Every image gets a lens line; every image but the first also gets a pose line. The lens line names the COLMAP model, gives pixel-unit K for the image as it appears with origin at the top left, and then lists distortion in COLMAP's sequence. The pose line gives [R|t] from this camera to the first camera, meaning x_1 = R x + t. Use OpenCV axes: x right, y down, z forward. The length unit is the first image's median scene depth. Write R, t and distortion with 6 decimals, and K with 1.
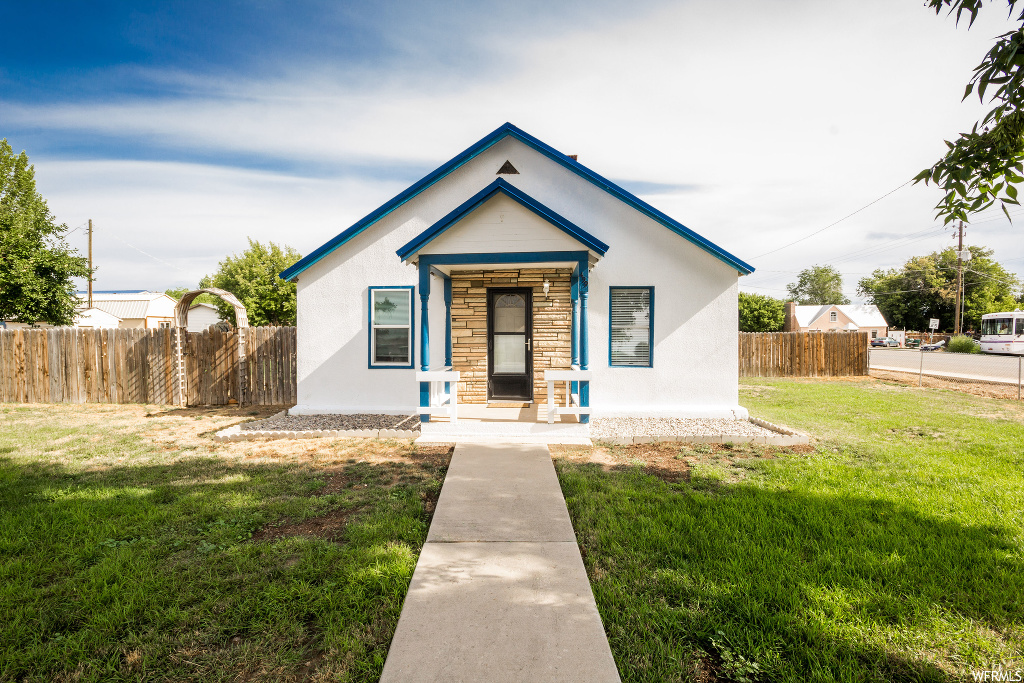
lens RADIAL K [[472.6, 0, 512.0], [0, 472.6, 341.5], [0, 0, 1]] dist [-0.003352, -0.000636]
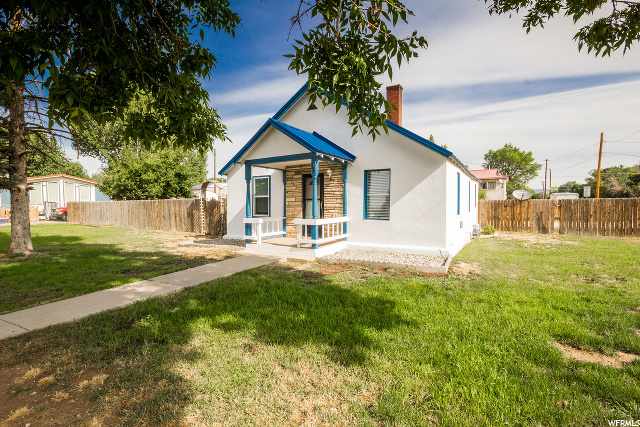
lens RADIAL K [[303.2, 0, 320.0], [0, 303.2, 213.5], [0, 0, 1]] dist [0.000197, -0.000030]
pose [[0.884922, 0.013408, -0.465545, 0.553138], [-0.004211, 0.999775, 0.020791, 0.011826], [0.465719, -0.016438, 0.884780, -0.002853]]
